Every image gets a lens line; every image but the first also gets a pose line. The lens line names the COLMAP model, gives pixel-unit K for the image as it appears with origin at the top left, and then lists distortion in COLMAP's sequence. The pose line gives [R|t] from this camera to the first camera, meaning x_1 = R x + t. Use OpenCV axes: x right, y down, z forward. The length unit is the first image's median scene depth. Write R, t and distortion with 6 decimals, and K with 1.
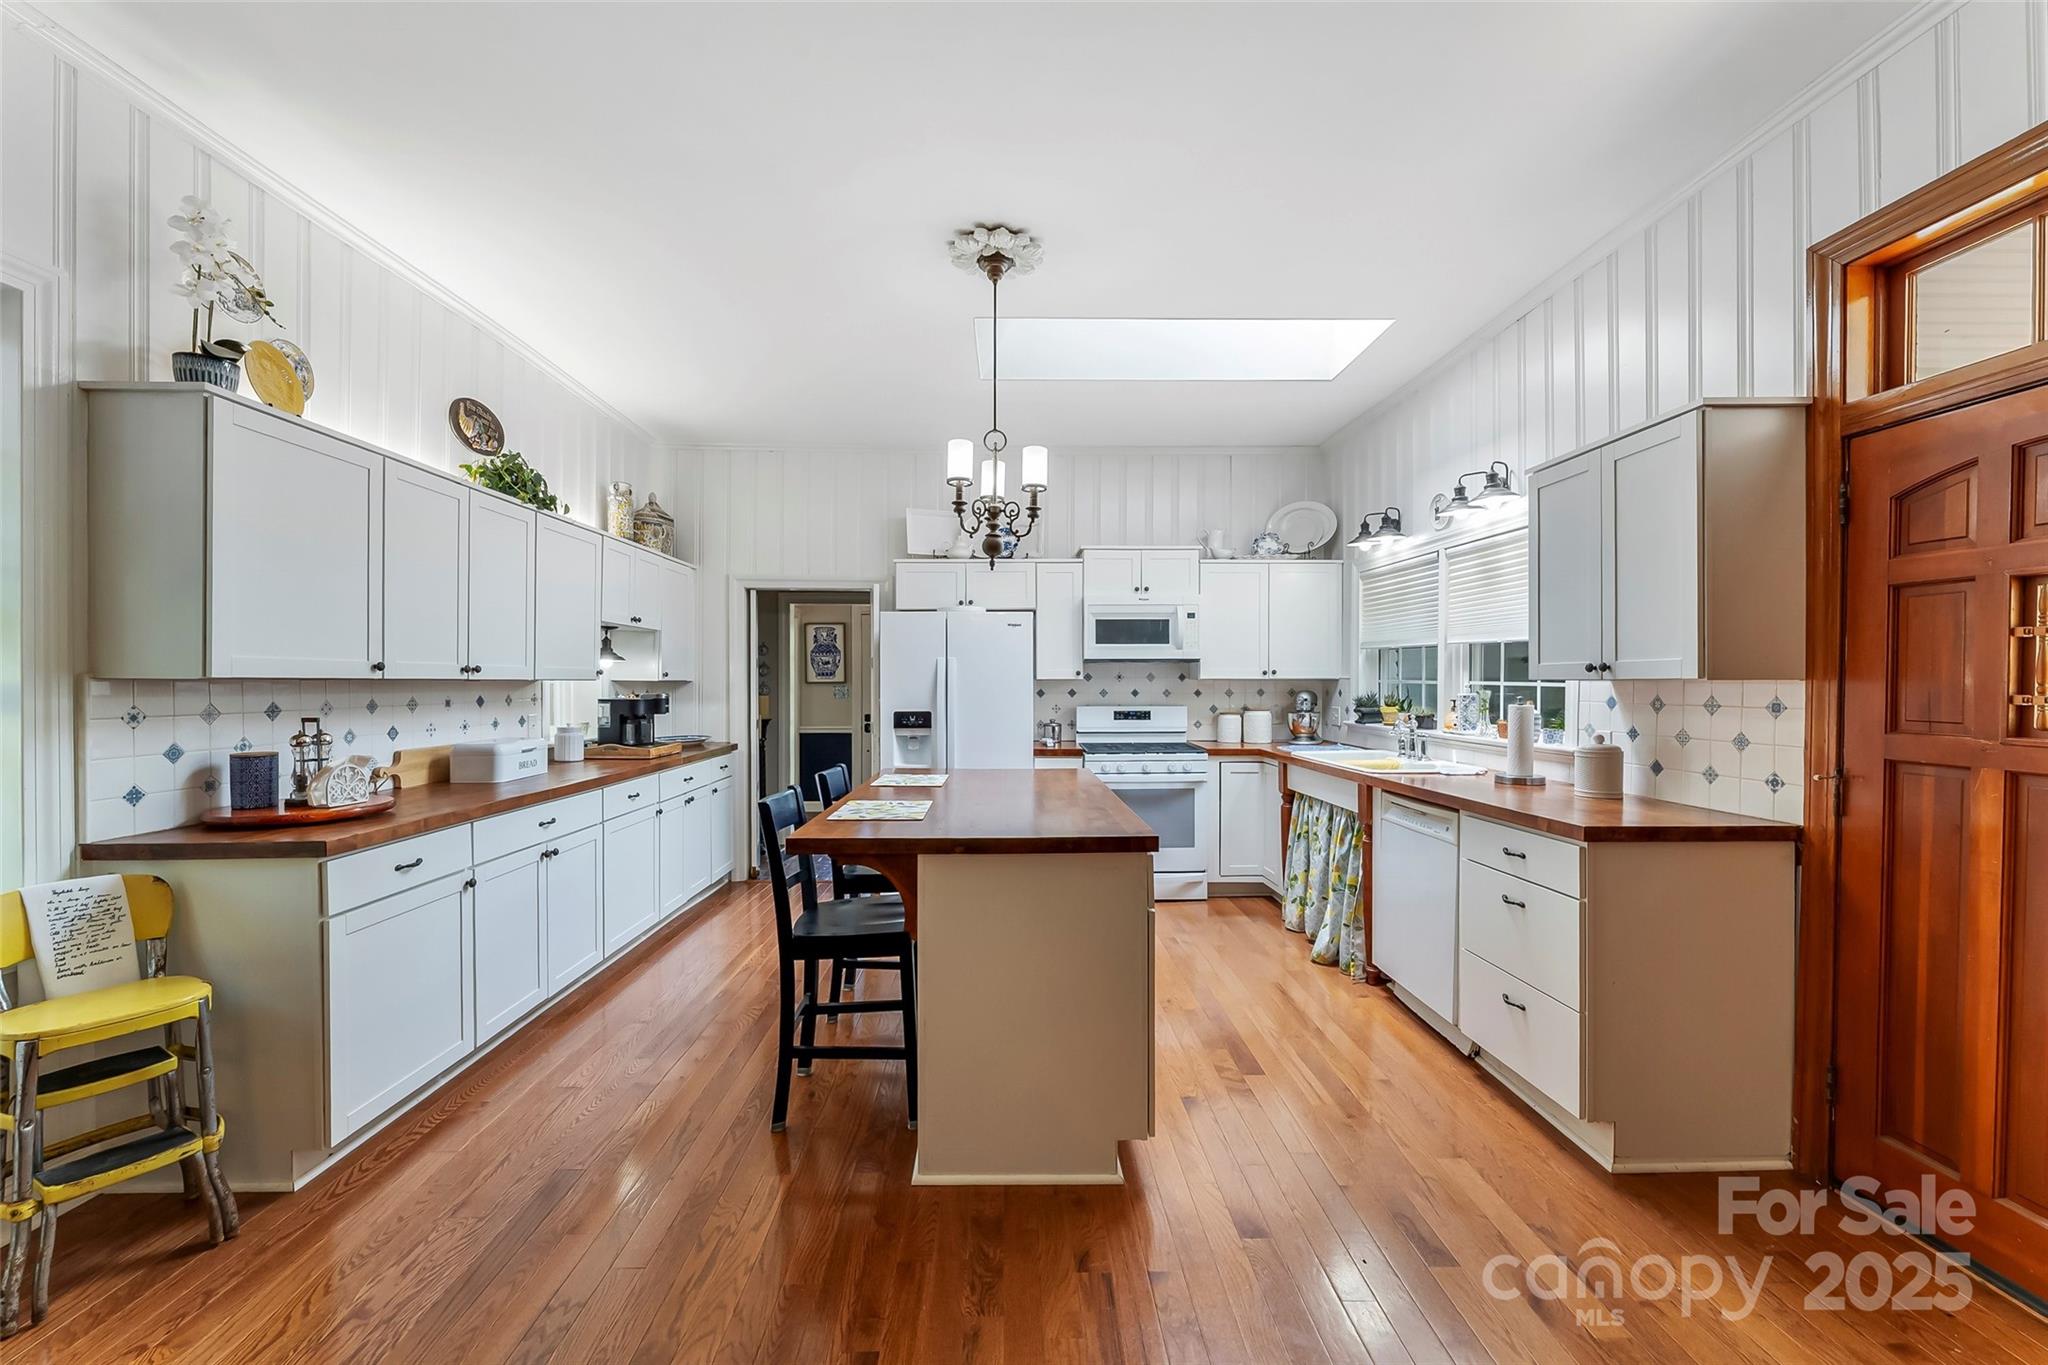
lens RADIAL K [[825.5, 0, 1025.9], [0, 825.5, 685.4], [0, 0, 1]] dist [0.000241, 0.000314]
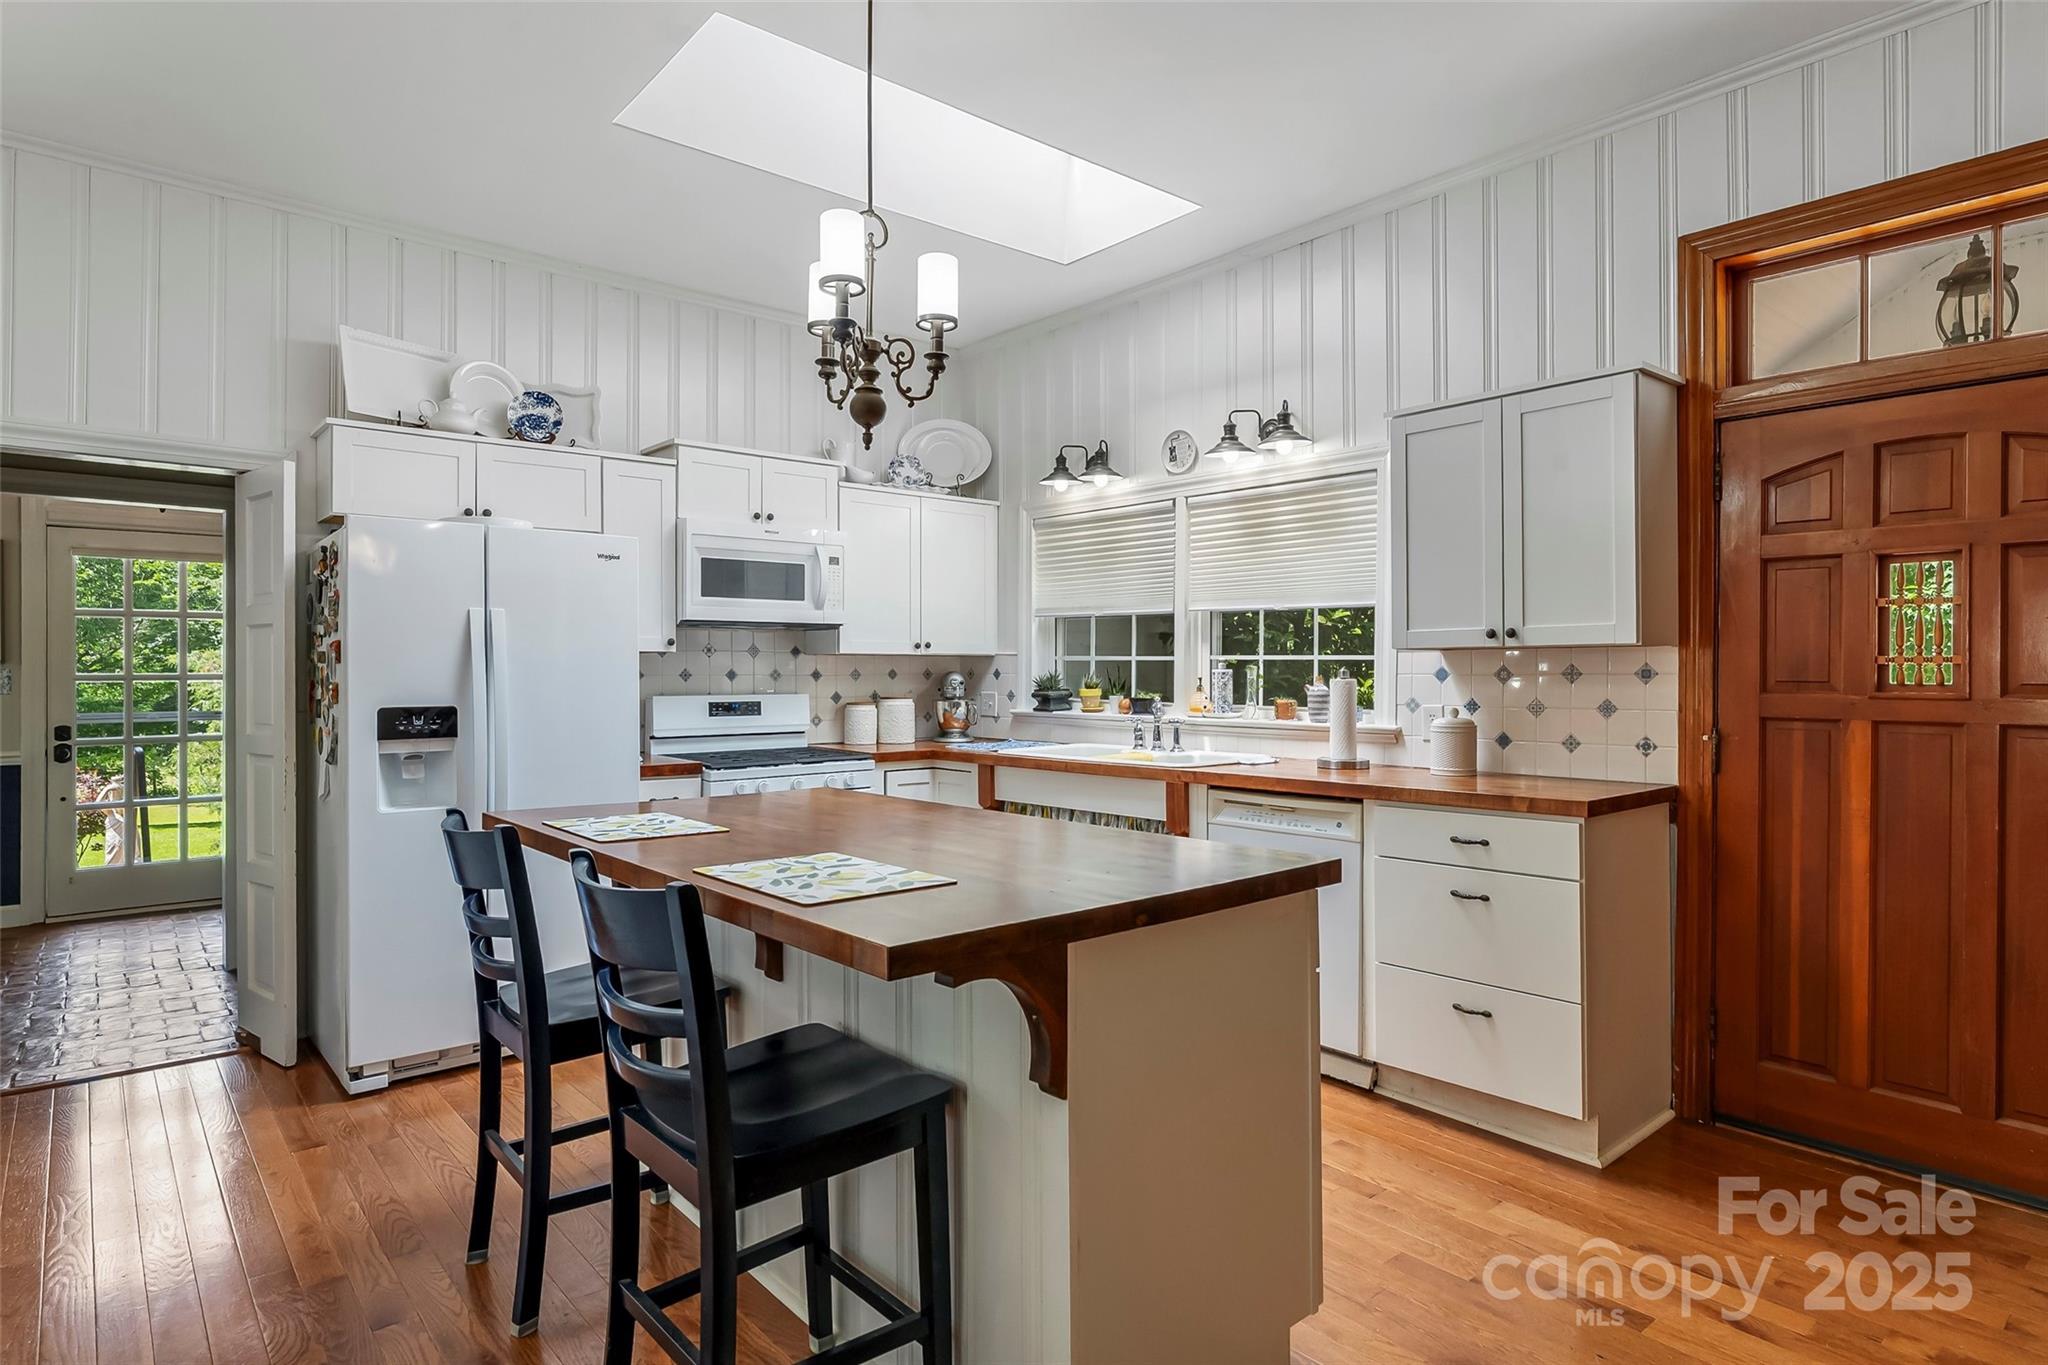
lens RADIAL K [[1109.1, 0, 1023.0], [0, 1109.1, 671.1], [0, 0, 1]] dist [0.012526, -0.001353]
pose [[0.775567, 0.000711, 0.631265, -0.335040], [0.003649, 0.999978, -0.005610, 0.016648], [-0.631254, 0.006654, 0.775547, 0.238196]]
